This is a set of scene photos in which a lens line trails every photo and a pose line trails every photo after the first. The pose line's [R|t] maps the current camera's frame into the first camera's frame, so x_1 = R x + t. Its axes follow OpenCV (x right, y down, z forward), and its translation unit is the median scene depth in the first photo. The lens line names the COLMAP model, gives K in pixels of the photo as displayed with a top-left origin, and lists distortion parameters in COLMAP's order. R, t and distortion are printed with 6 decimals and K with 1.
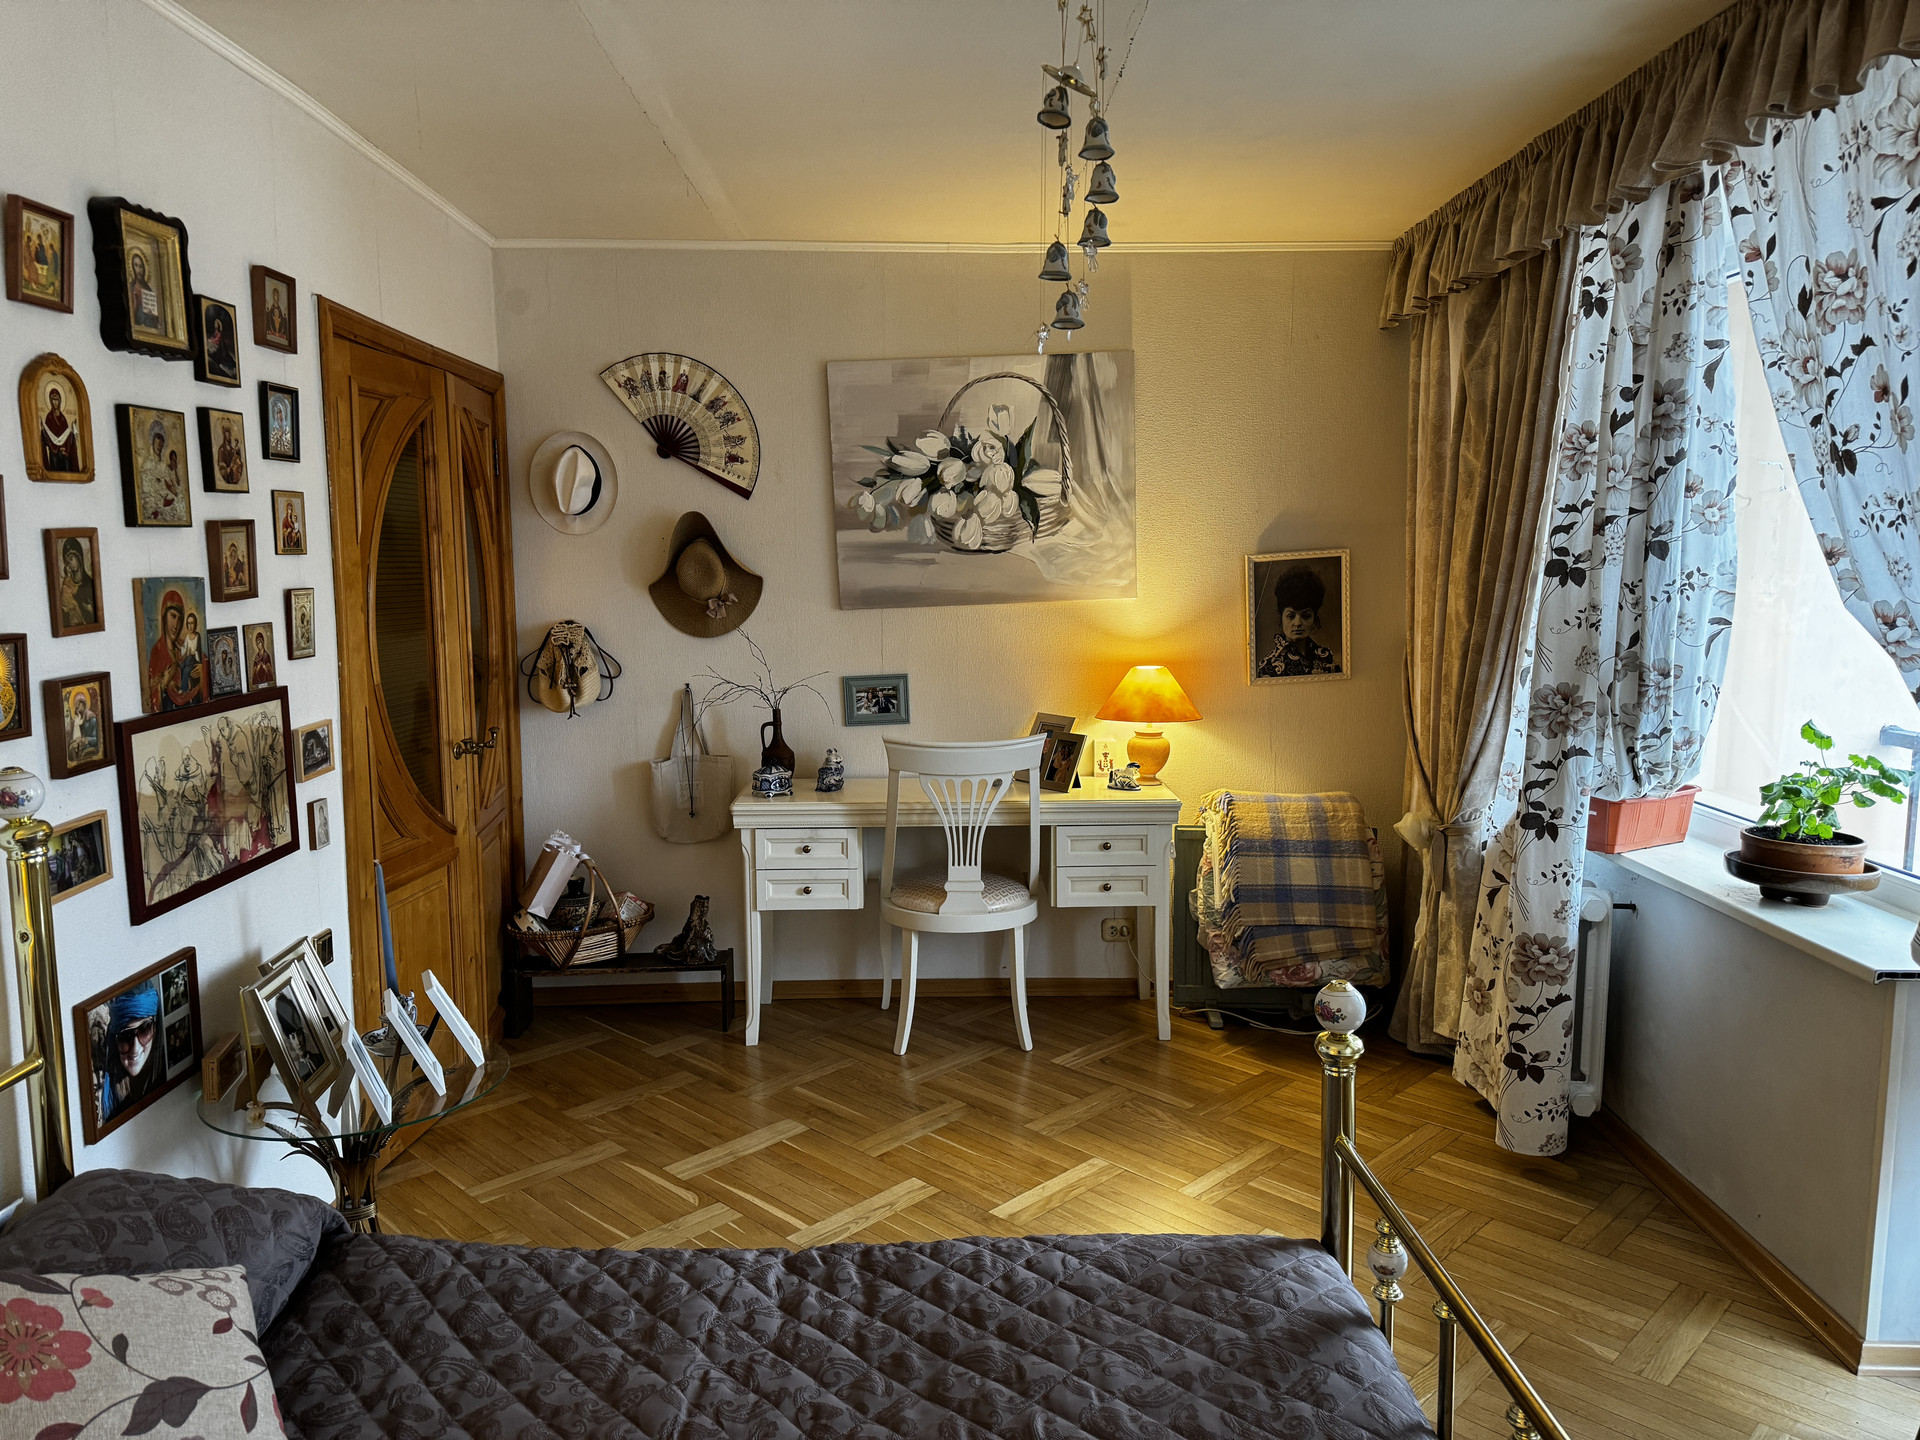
lens RADIAL K [[1346.2, 0, 960.0], [0, 1346.2, 720.0], [0, 0, 1]] dist [0.074641, -0.096419]
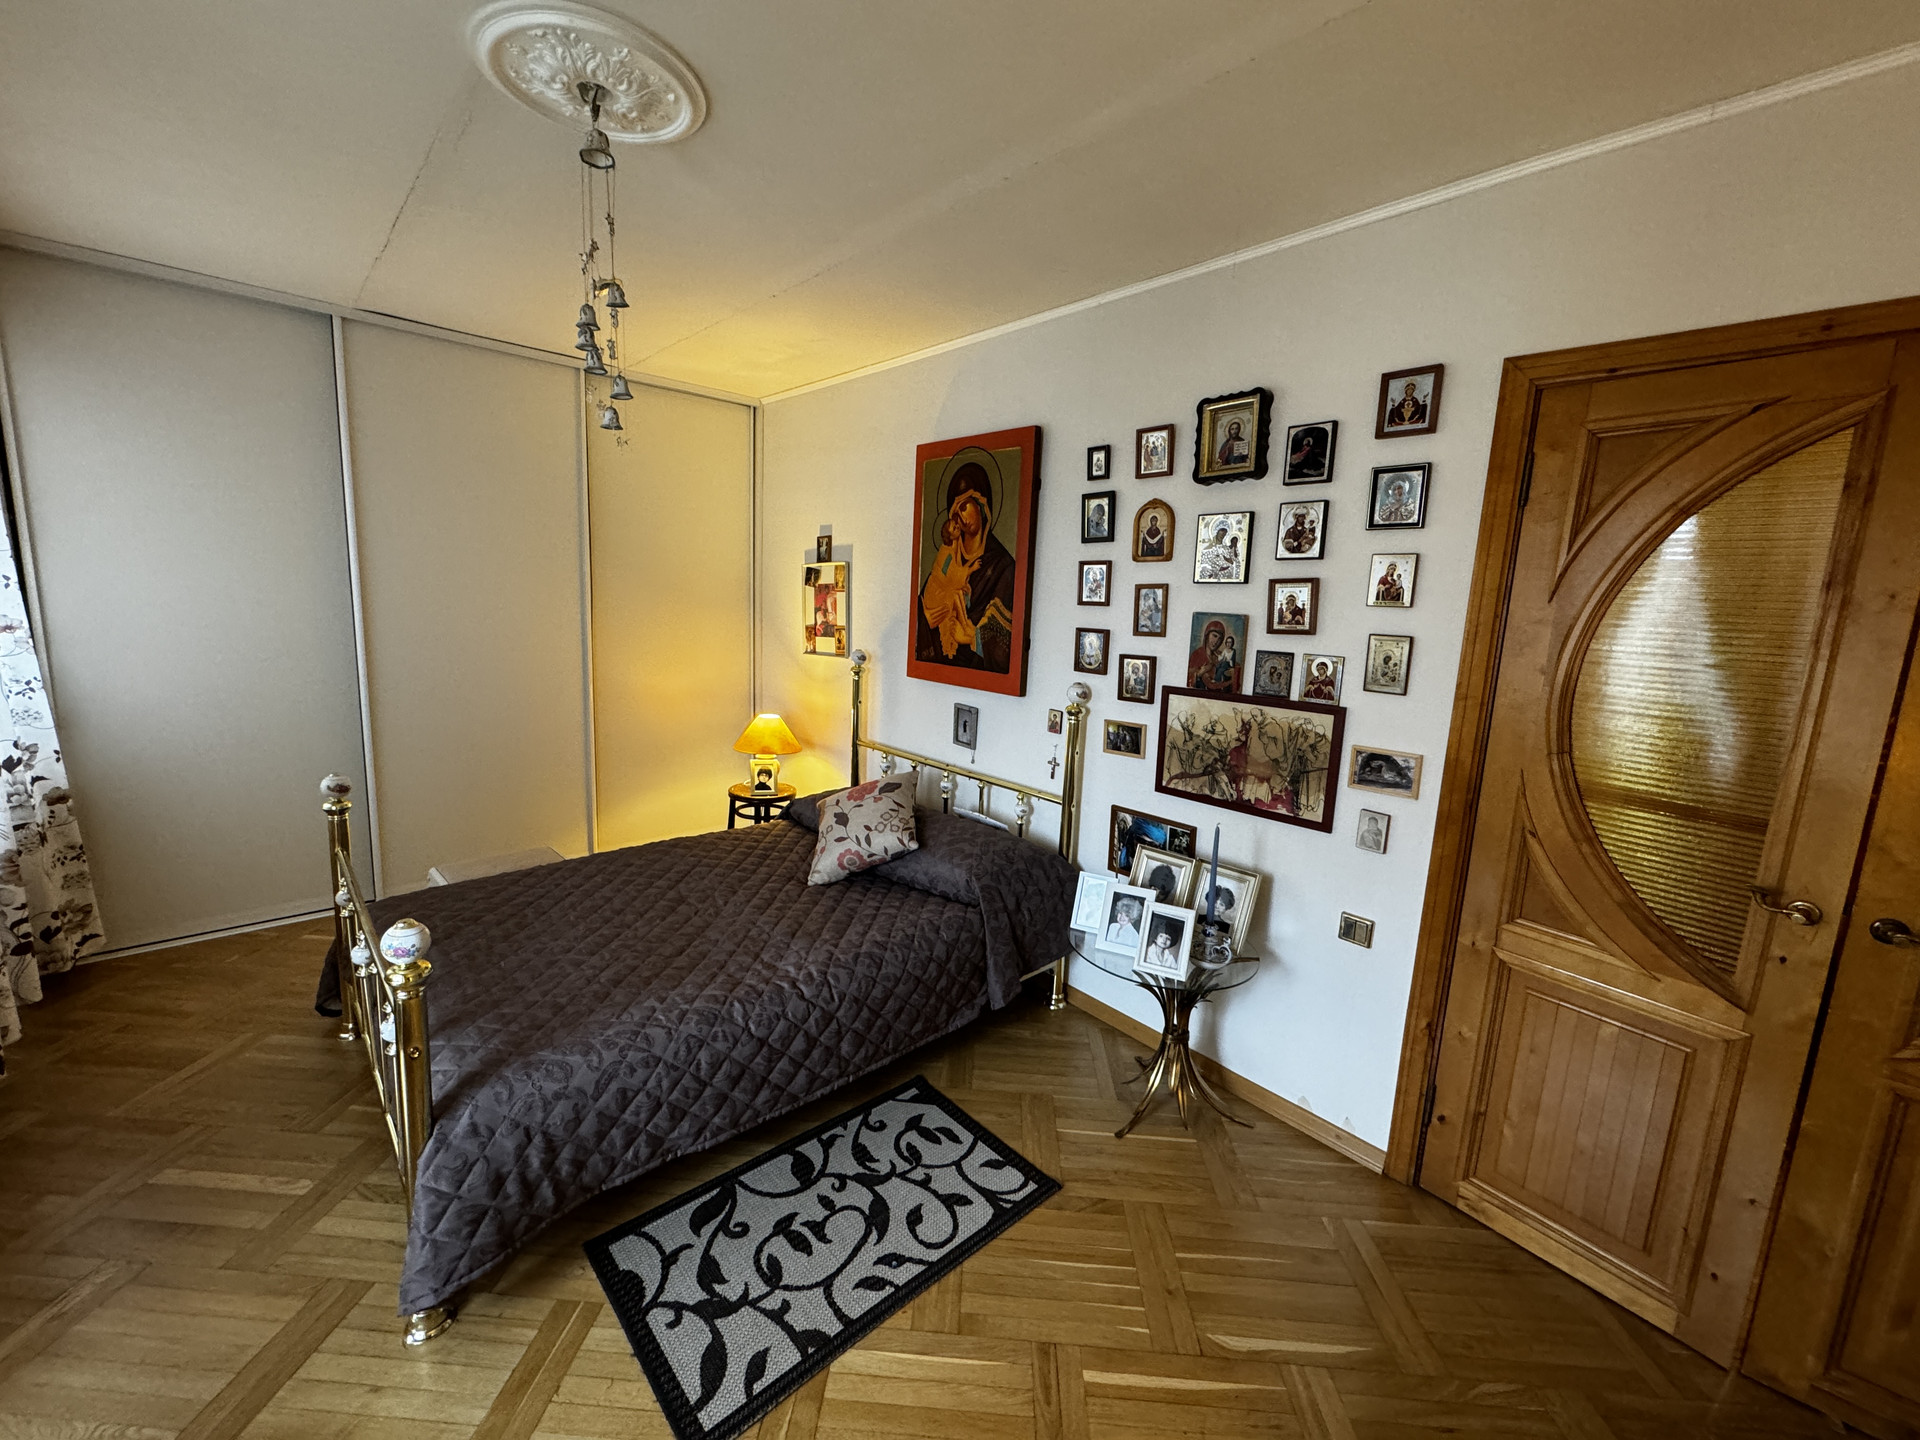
lens RADIAL K [[768.2, 0, 958.1], [0, 768.2, 717.4], [0, 0, 1]] dist [-0.000676, 0.000220]
pose [[-0.741628, 0.076182, -0.666471, 0.307826], [-0.126252, 0.959923, 0.250215, -0.178858], [0.658823, 0.269710, -0.702288, 1.495408]]
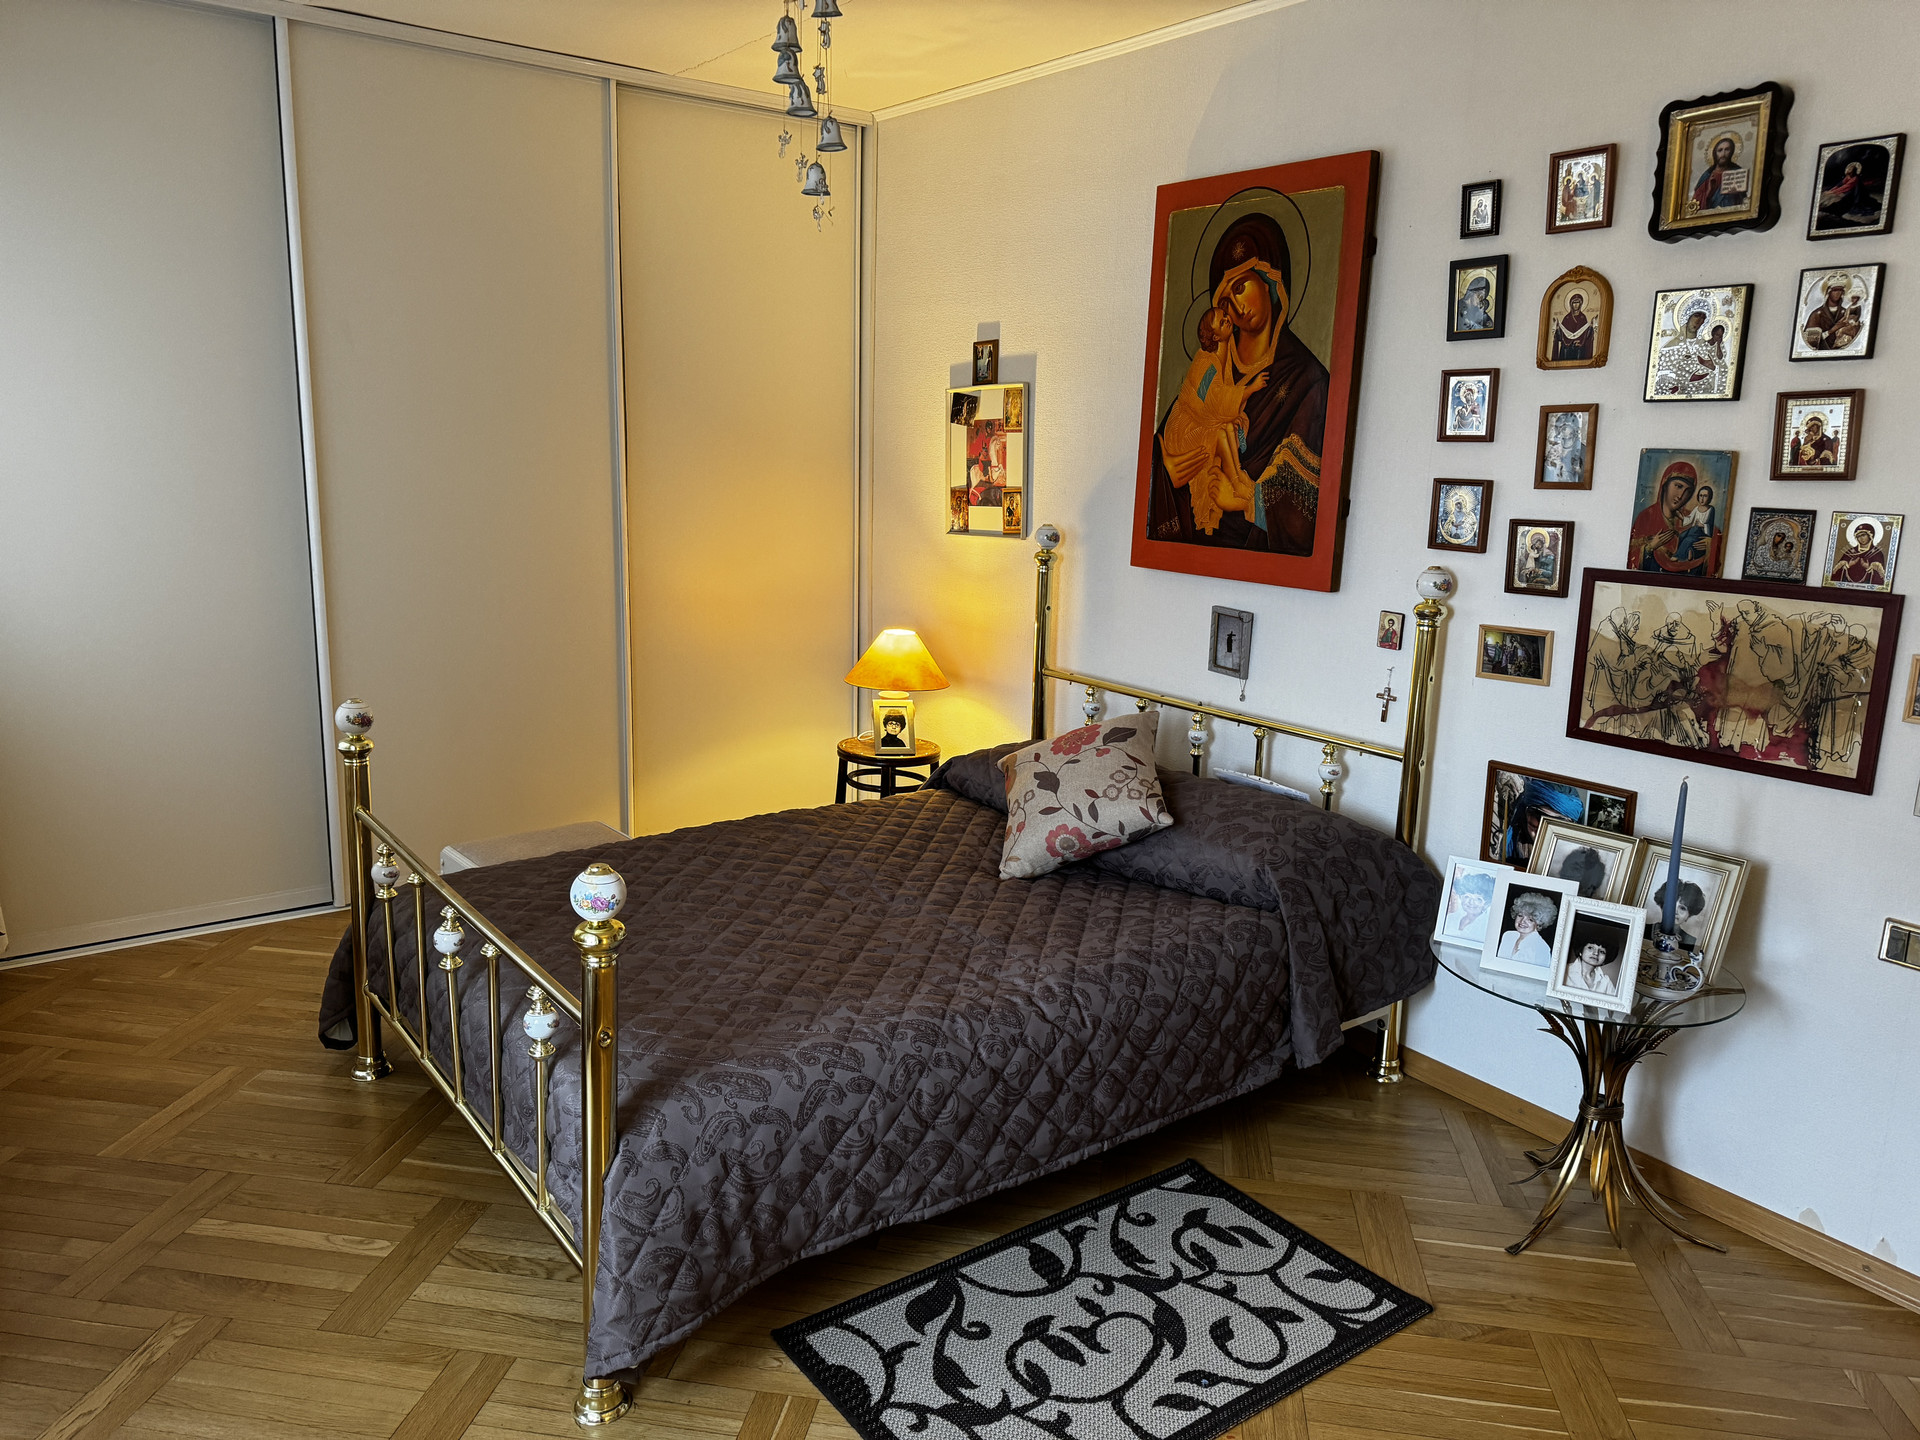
lens RADIAL K [[1346.2, 0, 960.0], [0, 1346.2, 720.0], [0, 0, 1]] dist [0.074641, -0.096419]
pose [[-0.806726, 0.101561, -0.582133, 0.519152], [-0.100730, 0.947068, 0.304821, -0.172451], [0.582277, 0.304545, -0.753794, 1.539589]]
